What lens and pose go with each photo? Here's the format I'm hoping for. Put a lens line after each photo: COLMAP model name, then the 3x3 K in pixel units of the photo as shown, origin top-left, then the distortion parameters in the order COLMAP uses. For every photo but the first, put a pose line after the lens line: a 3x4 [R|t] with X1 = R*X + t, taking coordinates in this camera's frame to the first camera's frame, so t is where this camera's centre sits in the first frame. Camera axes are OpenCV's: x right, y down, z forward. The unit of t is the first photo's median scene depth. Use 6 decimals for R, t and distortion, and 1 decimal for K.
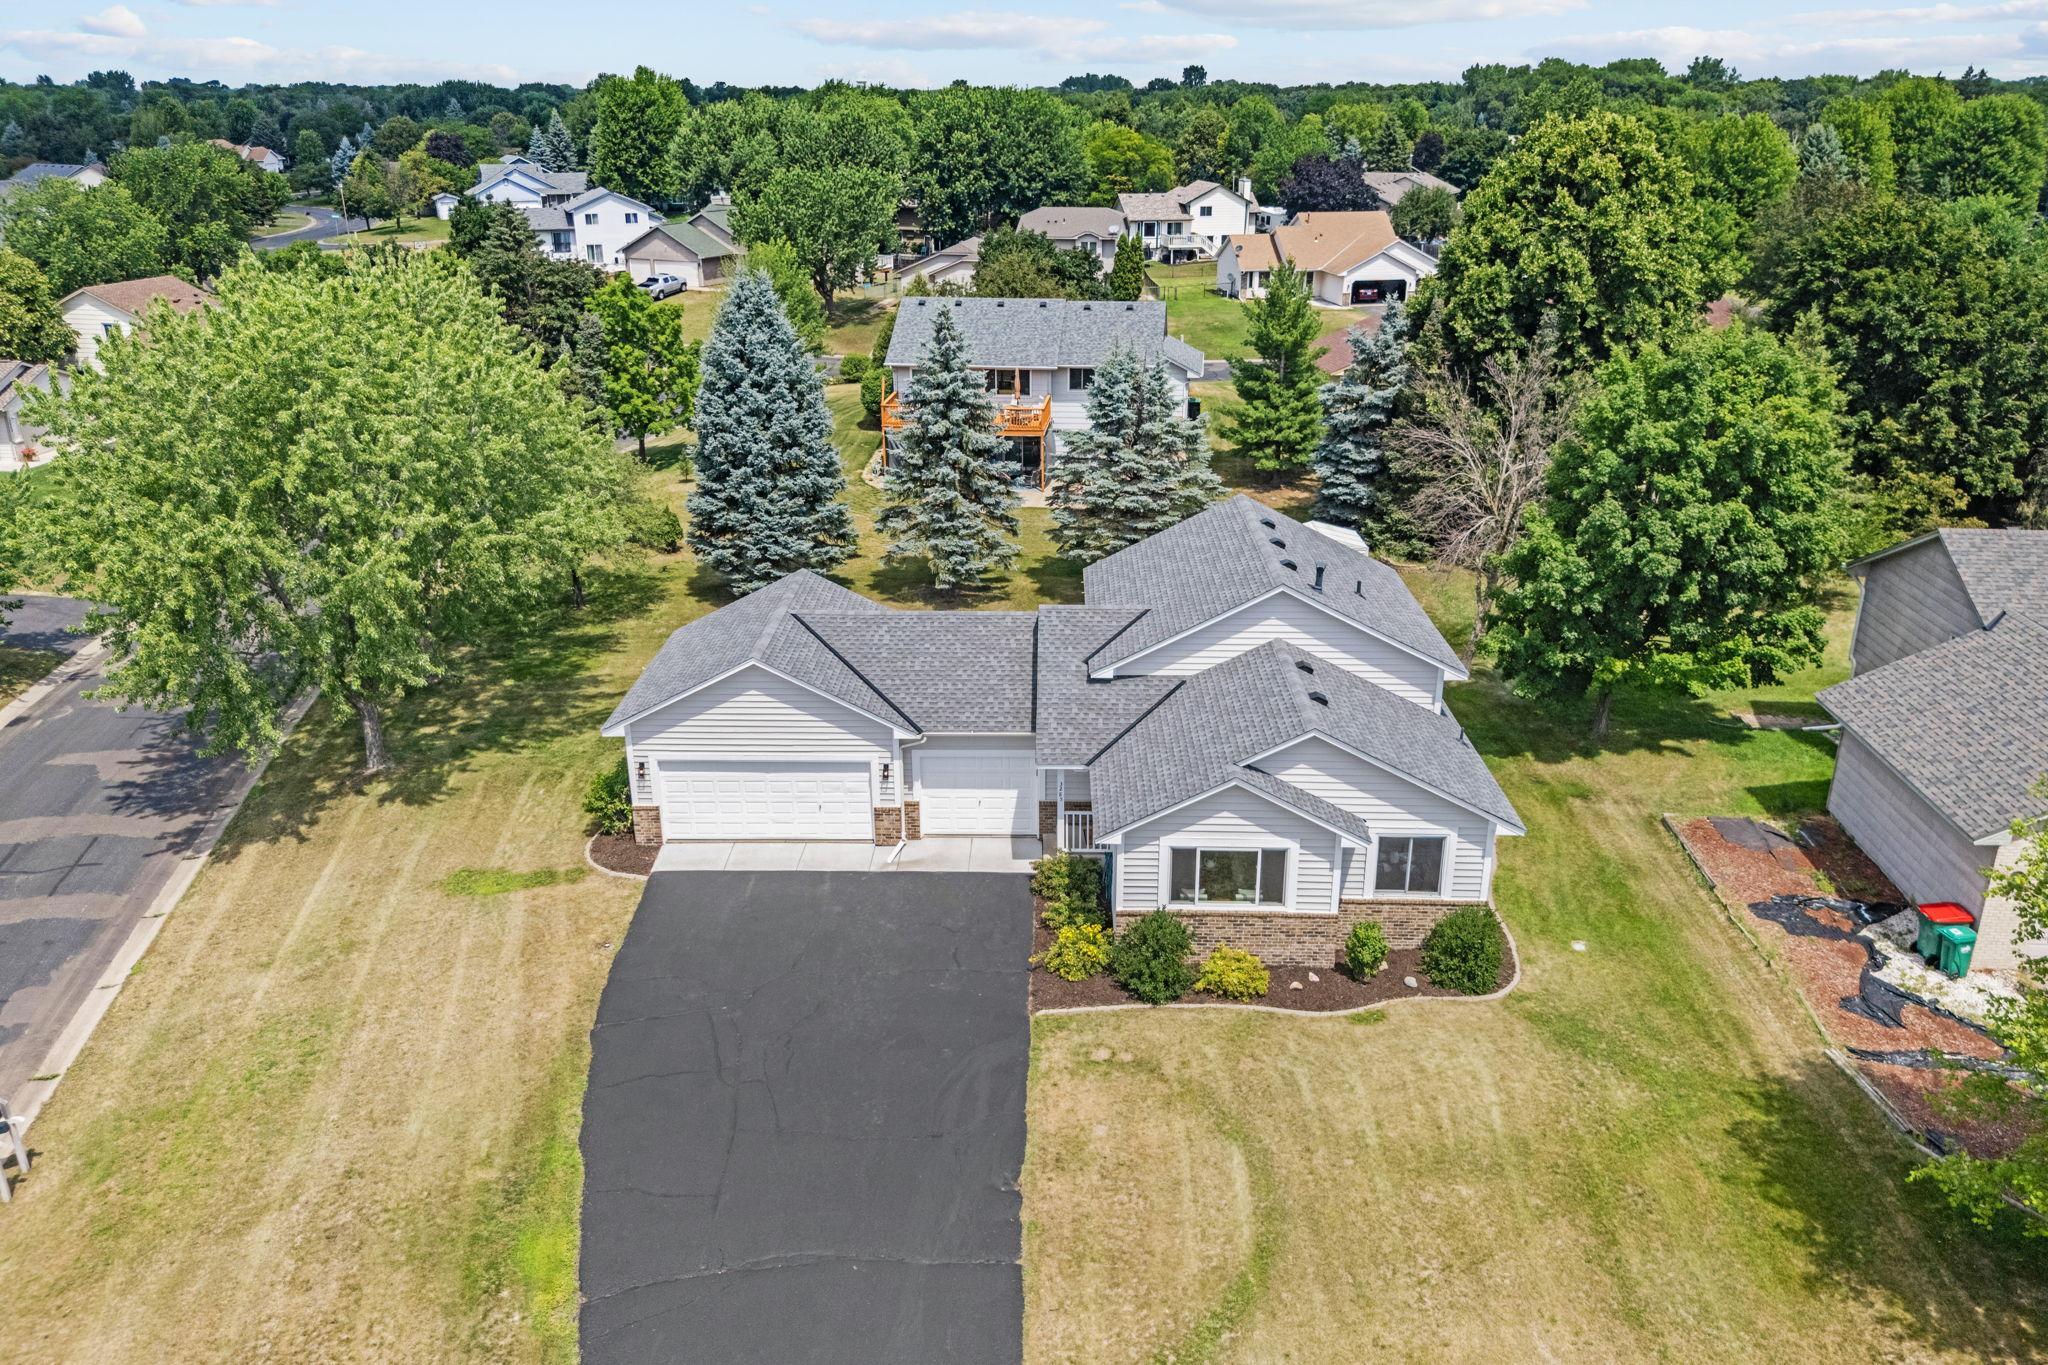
lens RADIAL K [[1504.8, 0, 1026.9], [0, 1504.8, 689.2], [0, 0, 1]] dist [0.055376, -0.056389]
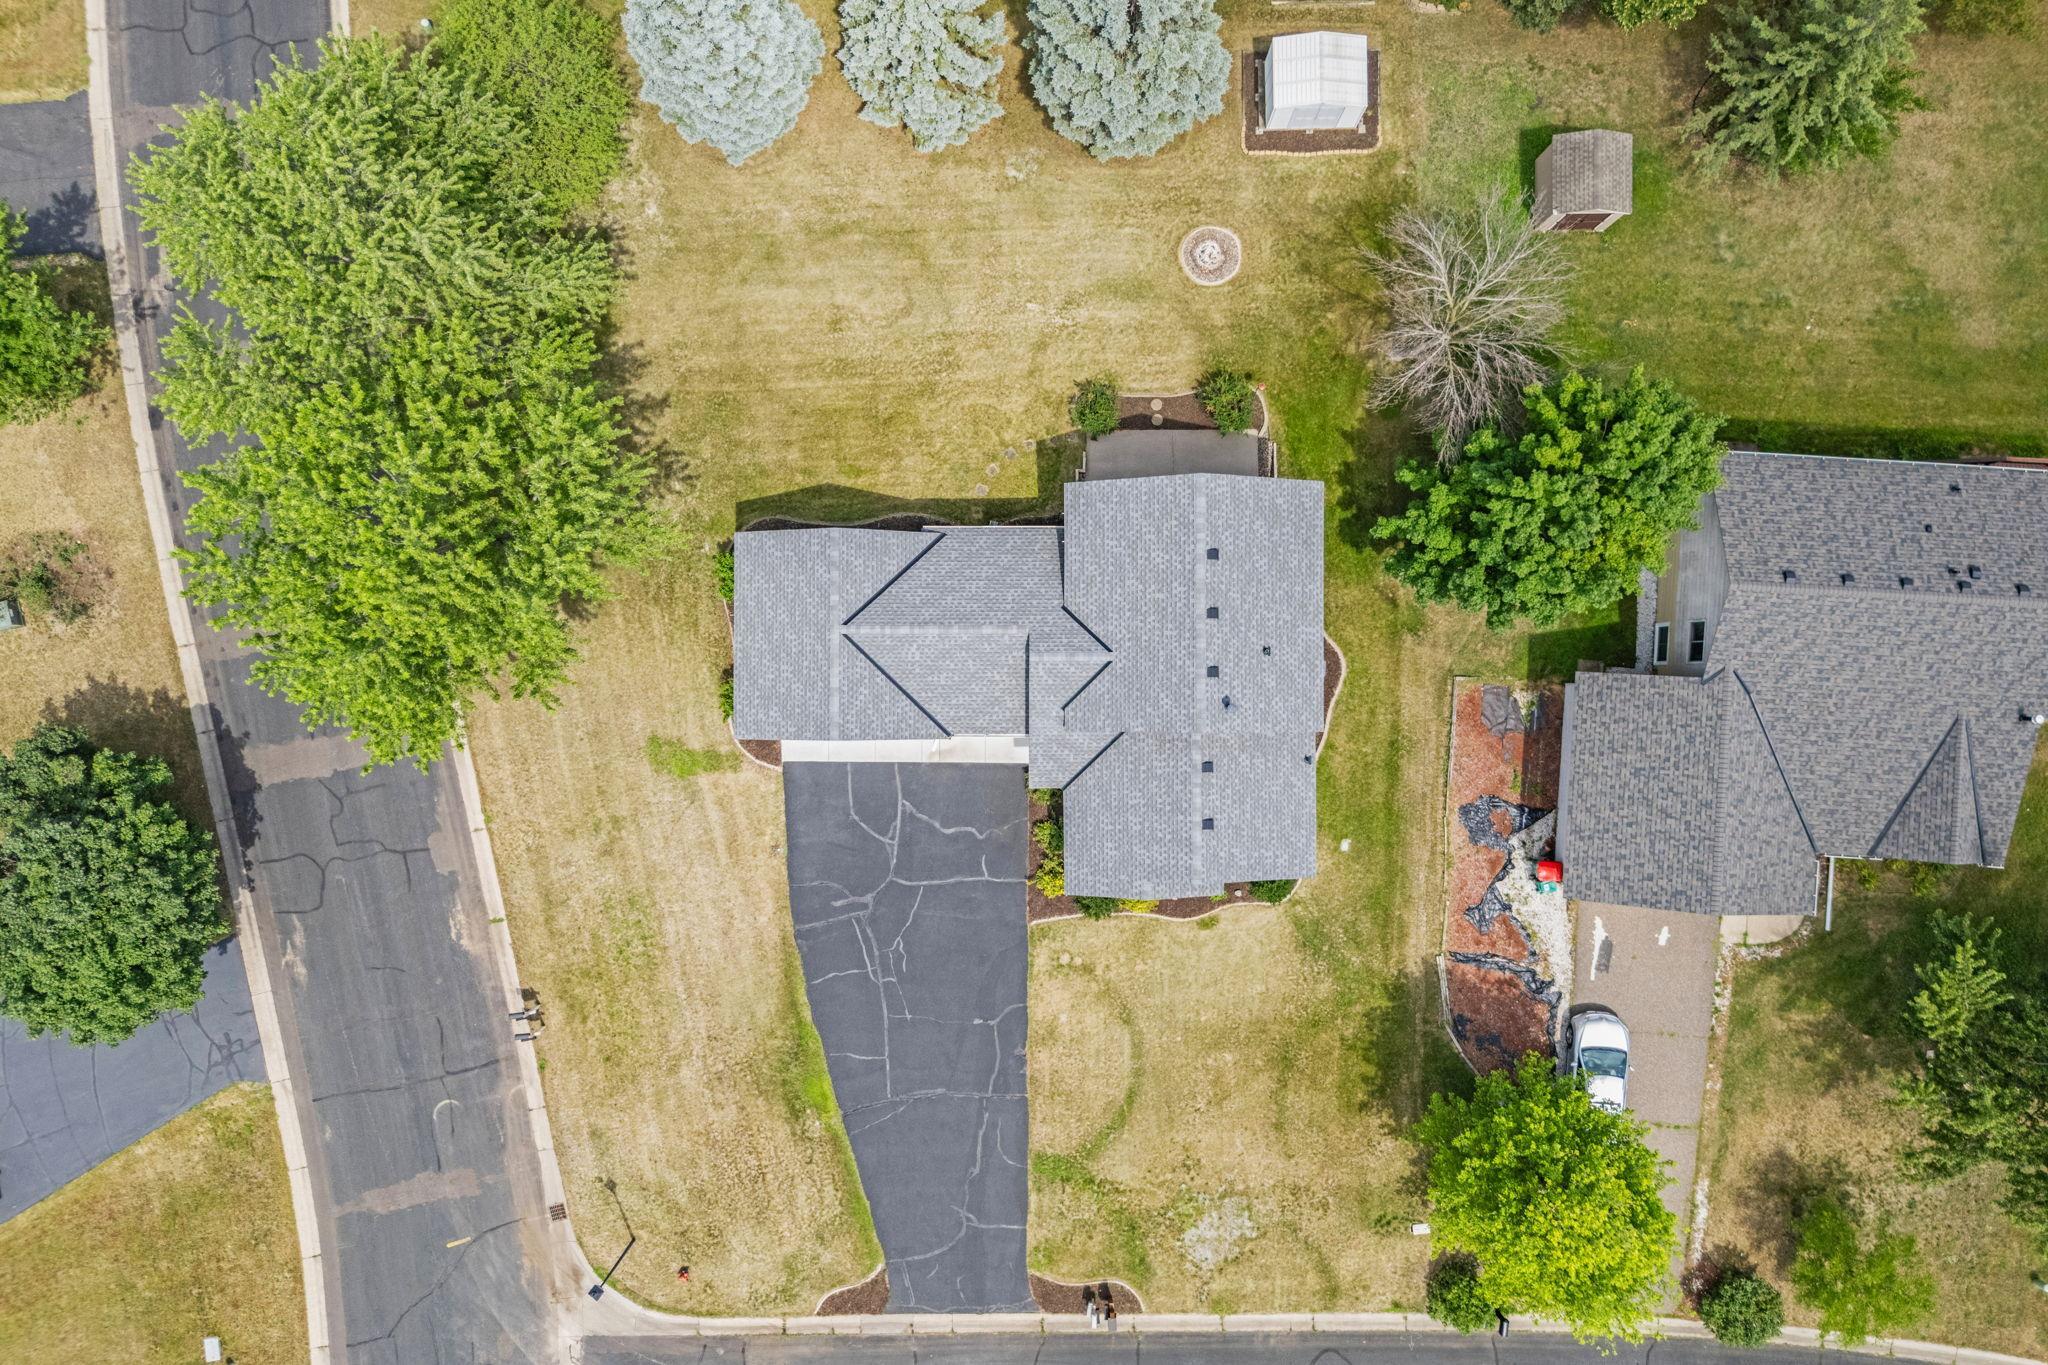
lens RADIAL K [[1504.8, 0, 1028.7], [0, 1504.8, 672.4], [0, 0, 1]] dist [0.055376, -0.056389]
pose [[0.999778, -0.020171, 0.006134, -0.000930], [0.001783, 0.370773, 0.928722, -0.865948], [-0.021008, -0.928504, 0.370727, 0.323352]]
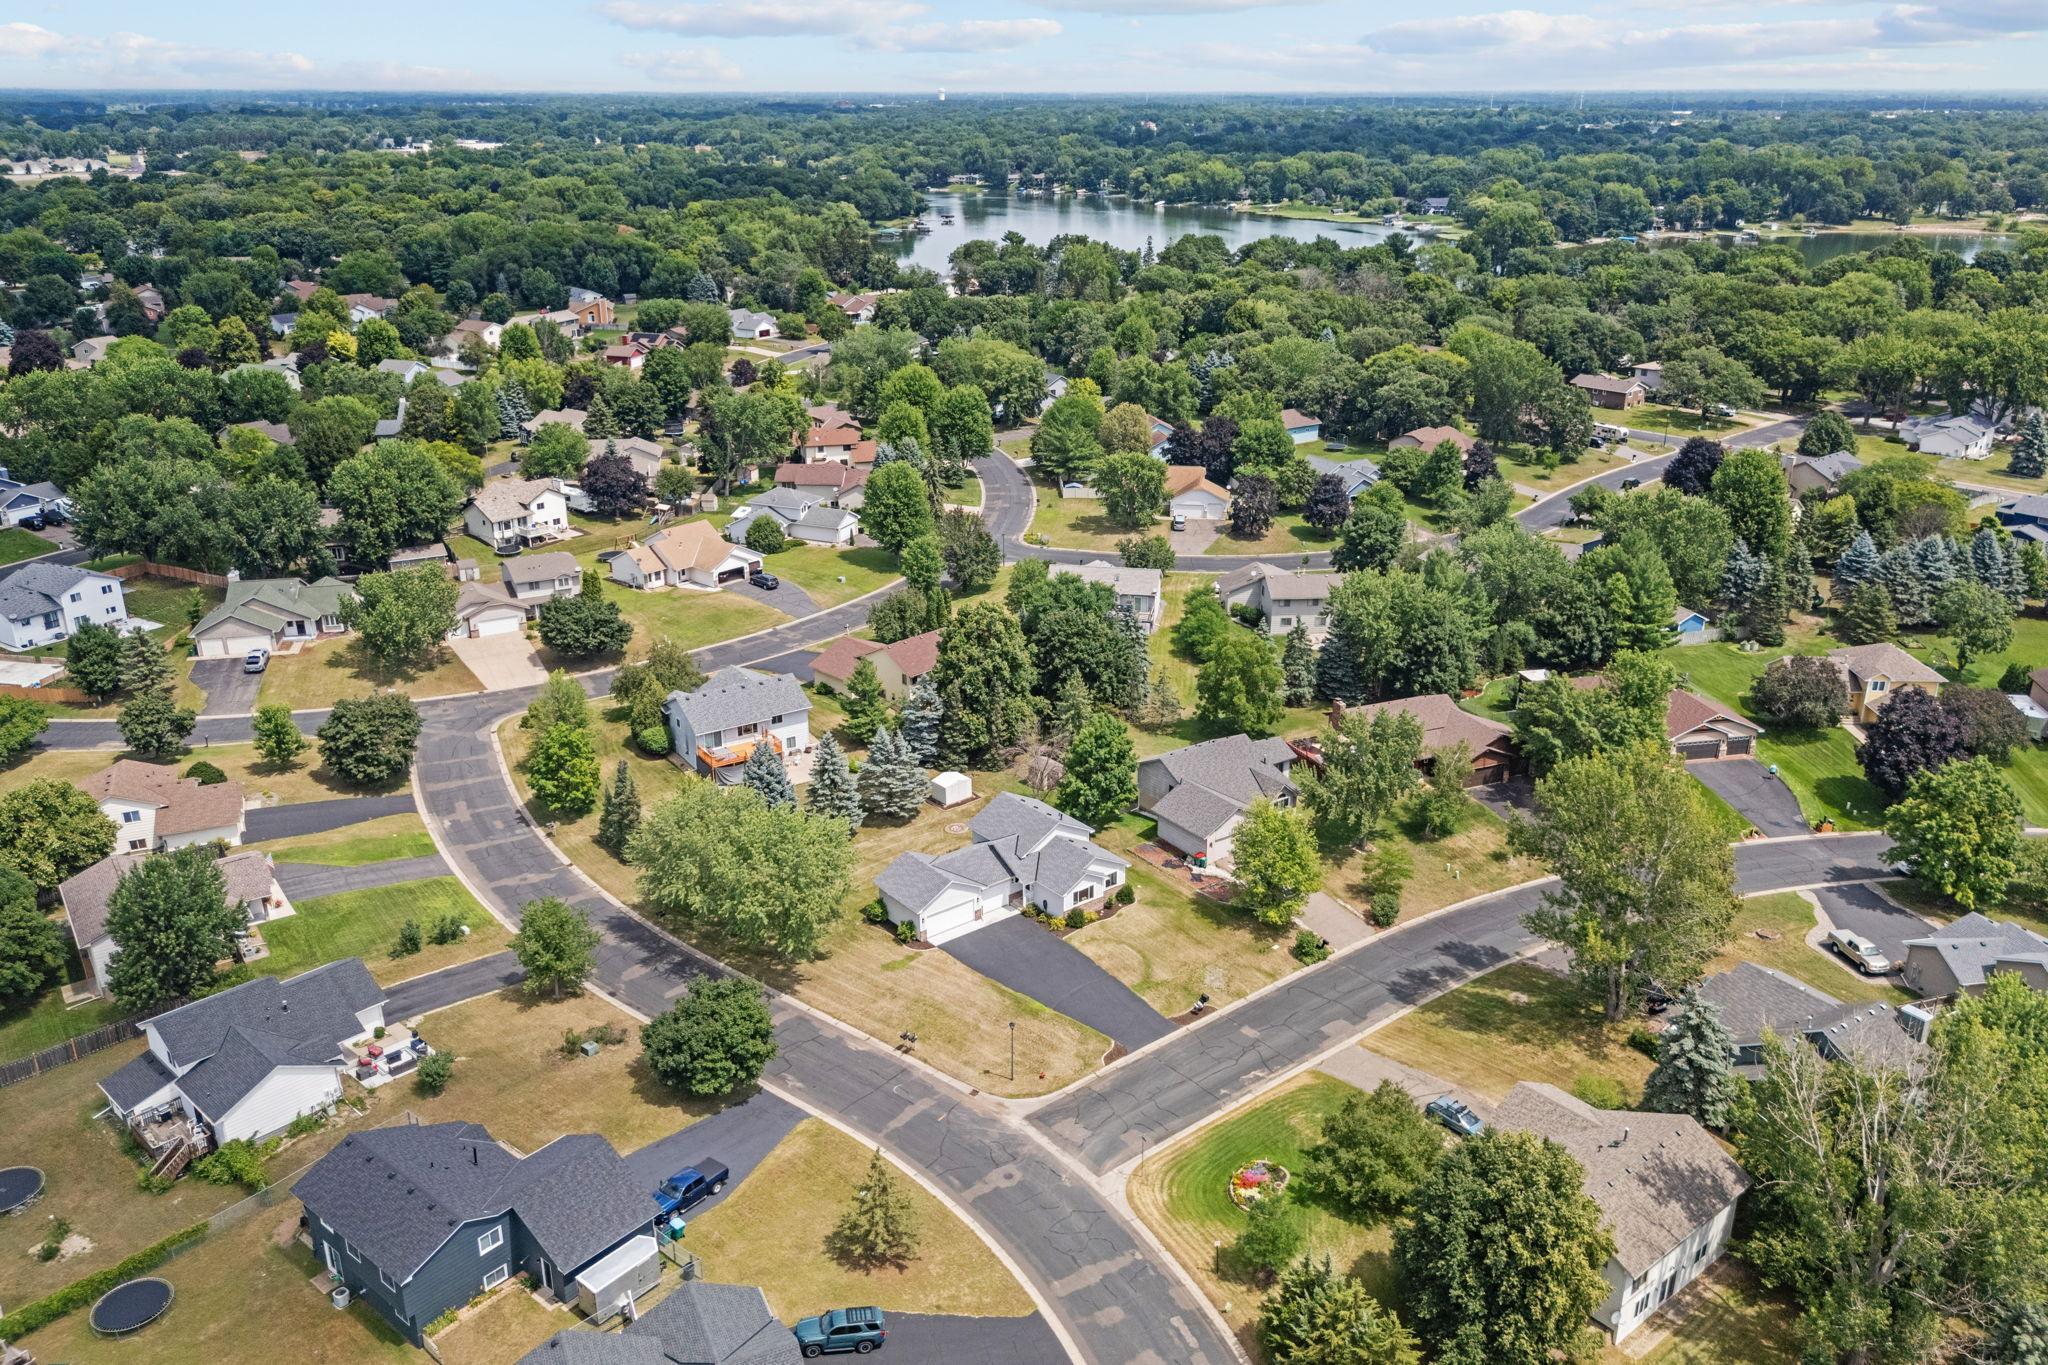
lens RADIAL K [[1504.8, 0, 1033.7], [0, 1504.8, 687.4], [0, 0, 1]] dist [0.055376, -0.056389]
pose [[0.767939, -0.224077, 0.600049, -1.340066], [0.230477, 0.970731, 0.067538, -0.428575], [-0.597620, 0.086433, 0.797107, -1.323502]]
